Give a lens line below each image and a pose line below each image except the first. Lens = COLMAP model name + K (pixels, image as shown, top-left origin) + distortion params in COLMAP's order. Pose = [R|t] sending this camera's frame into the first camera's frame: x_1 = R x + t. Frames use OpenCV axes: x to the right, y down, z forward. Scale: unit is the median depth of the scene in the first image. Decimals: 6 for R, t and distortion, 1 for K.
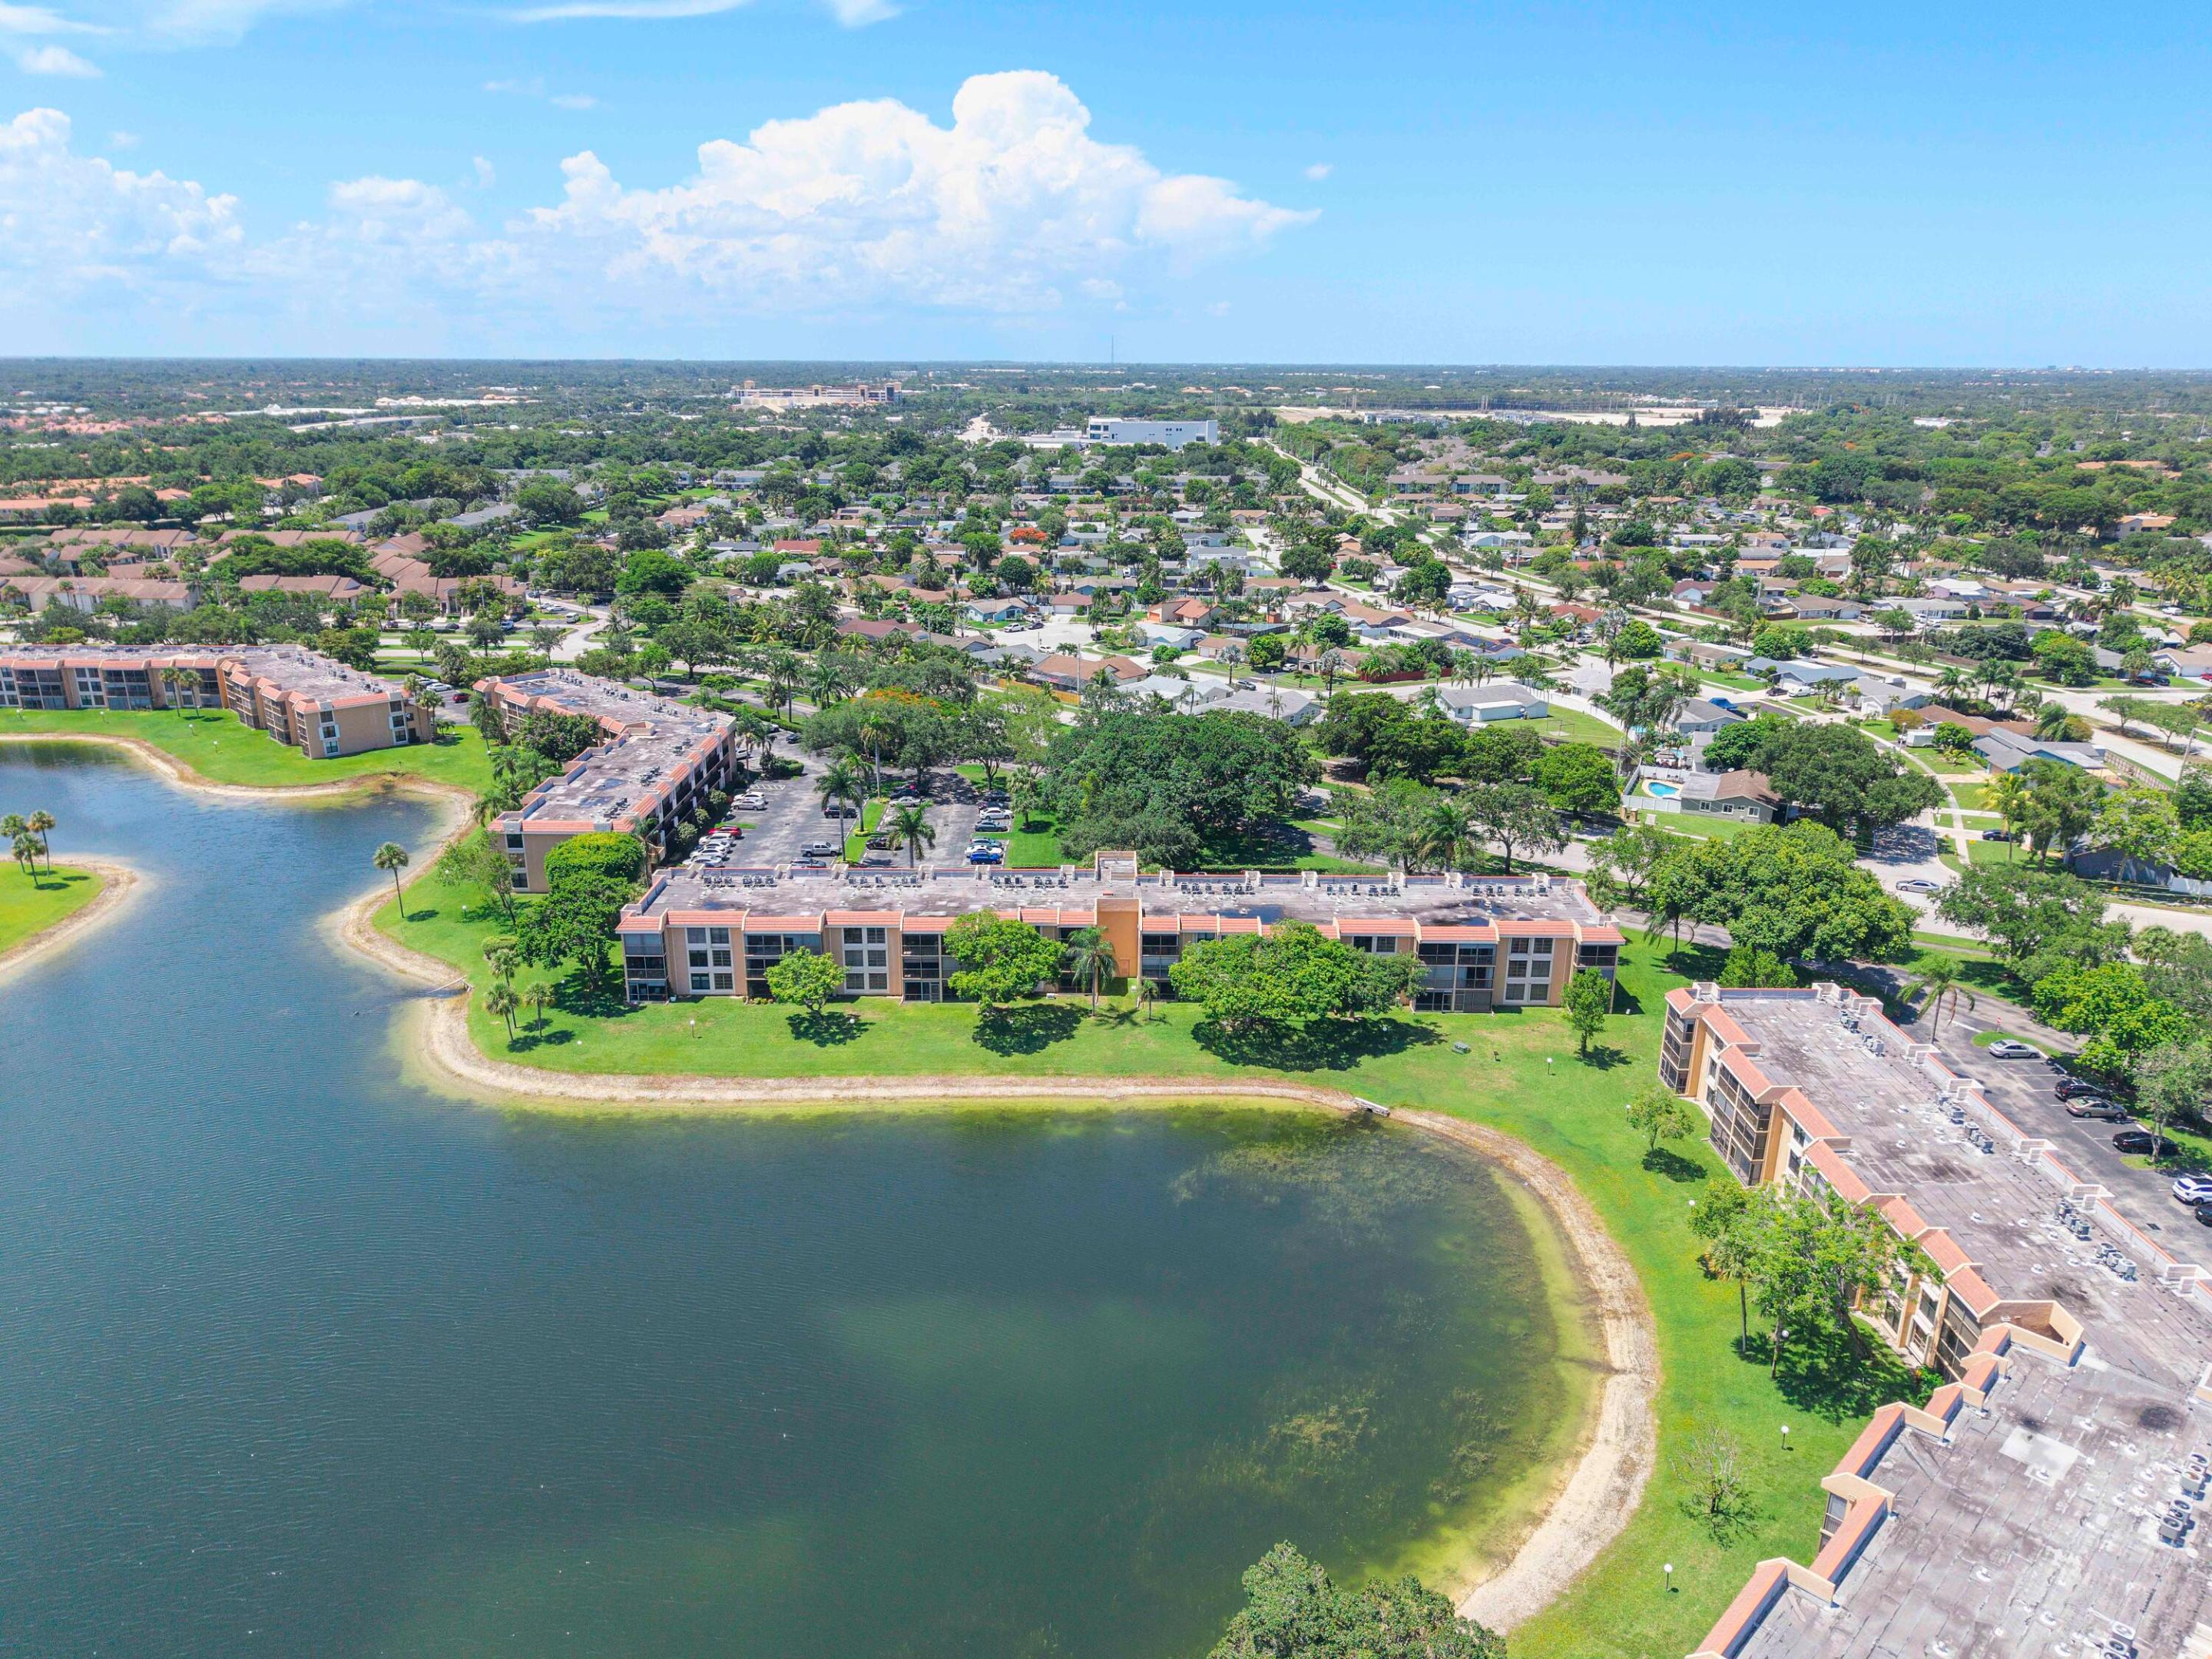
lens RADIAL K [[1489.6, 0, 1106.0], [0, 1489.6, 829.5], [0, 0, 1]] dist [0.027867, -0.031482]
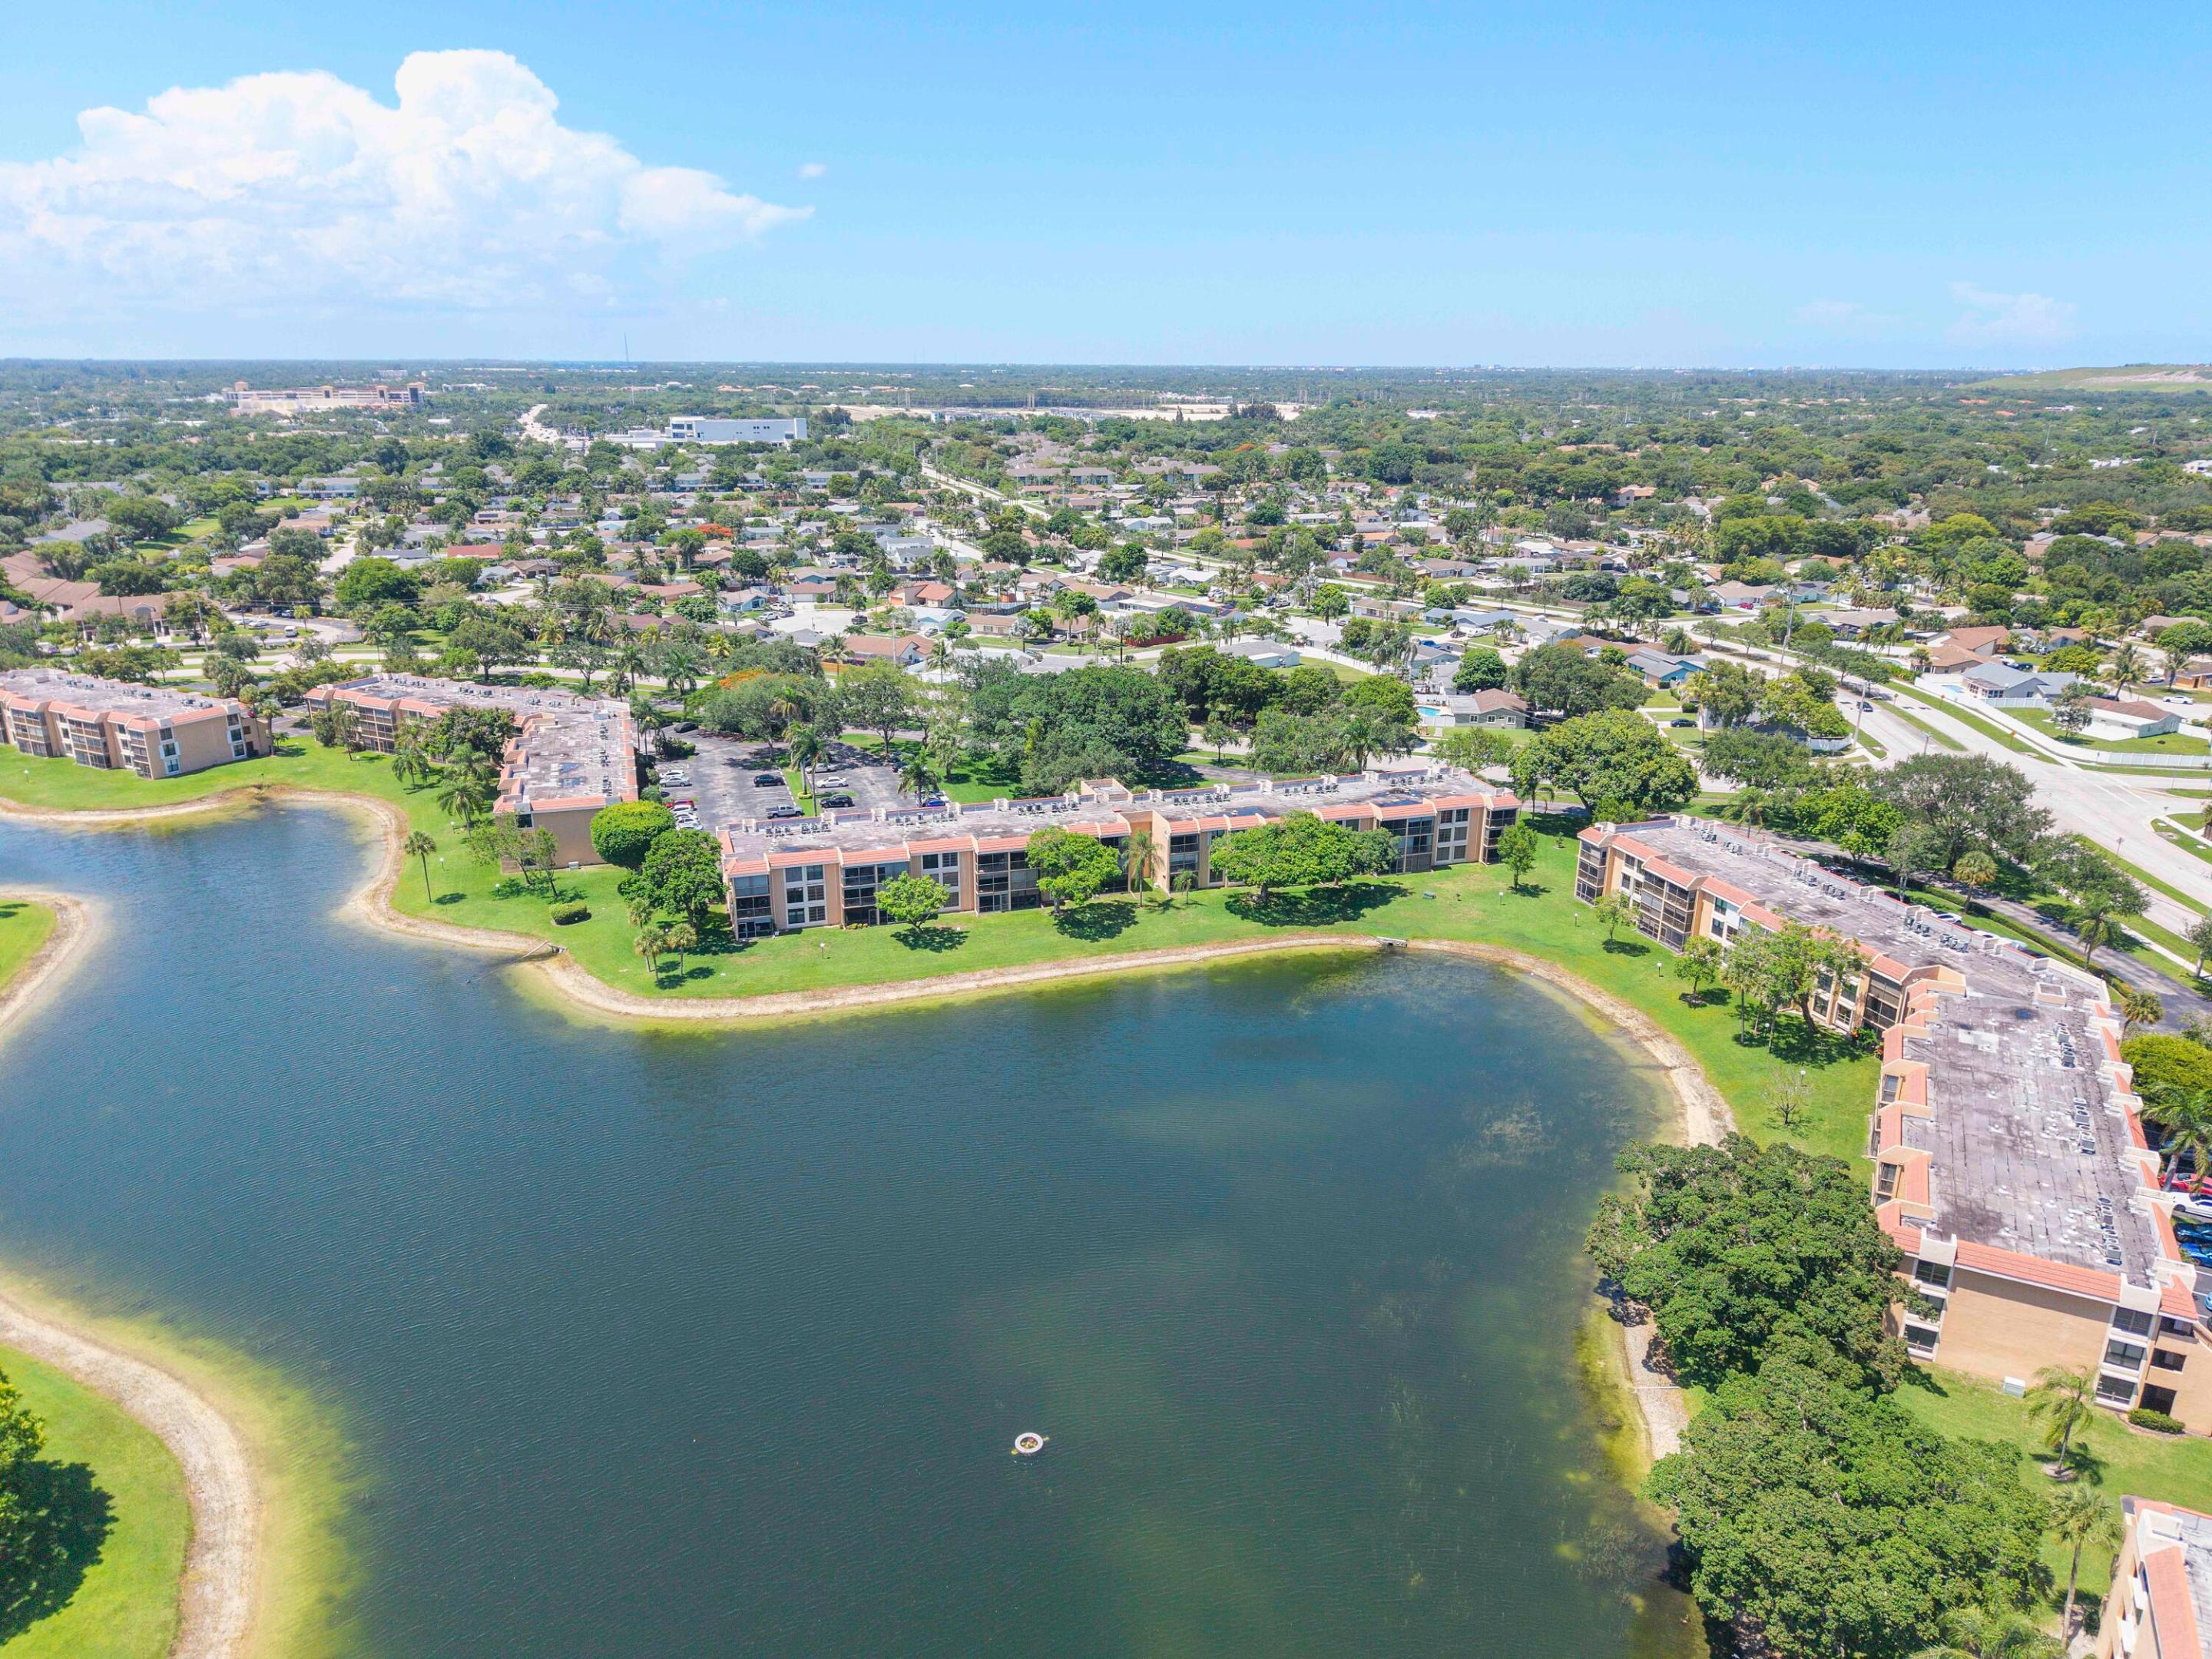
lens RADIAL K [[1489.6, 0, 1106.0], [0, 1489.6, 829.5], [0, 0, 1]] dist [0.027867, -0.031482]
pose [[0.952326, -0.092342, 0.290773, -0.371845], [0.092173, 0.995640, 0.014308, 0.042579], [-0.290826, 0.013176, 0.956685, -0.141392]]
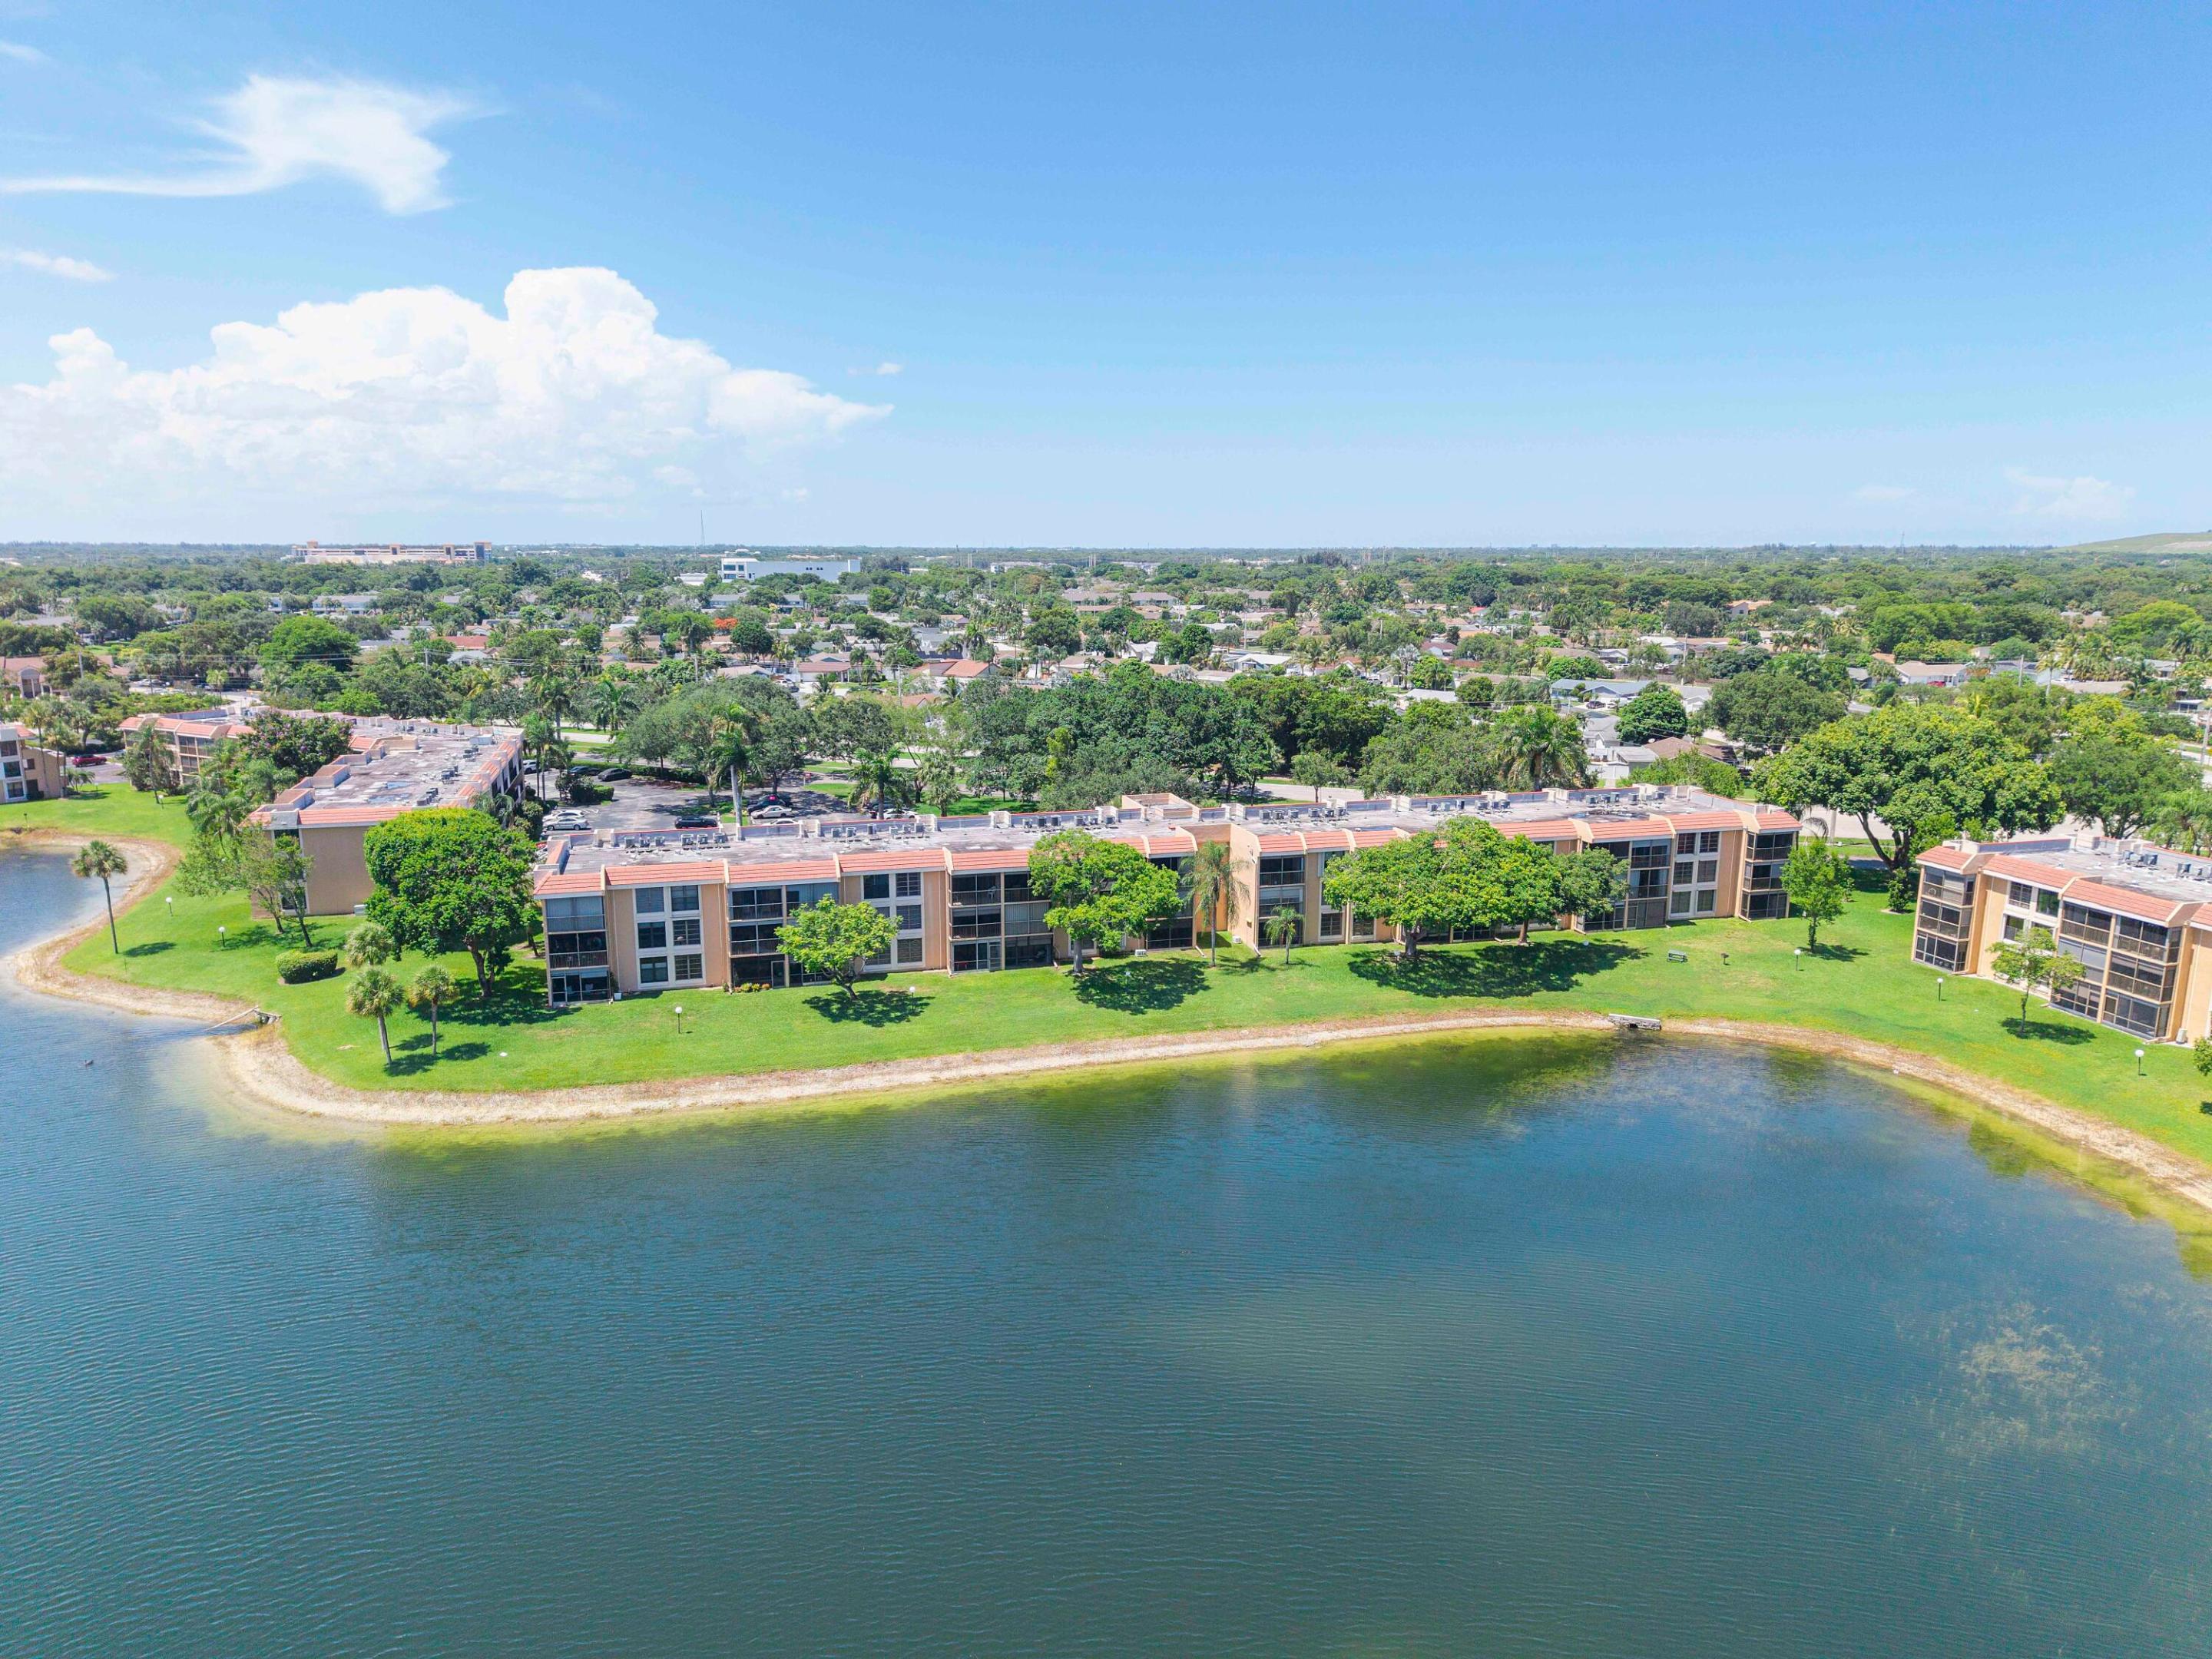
lens RADIAL K [[1489.6, 0, 1106.0], [0, 1489.6, 829.5], [0, 0, 1]] dist [0.027867, -0.031482]
pose [[0.963992, -0.054951, 0.260193, -0.247617], [0.084490, 0.991010, -0.103731, 0.127424], [-0.252154, 0.121980, 0.959968, 0.276793]]
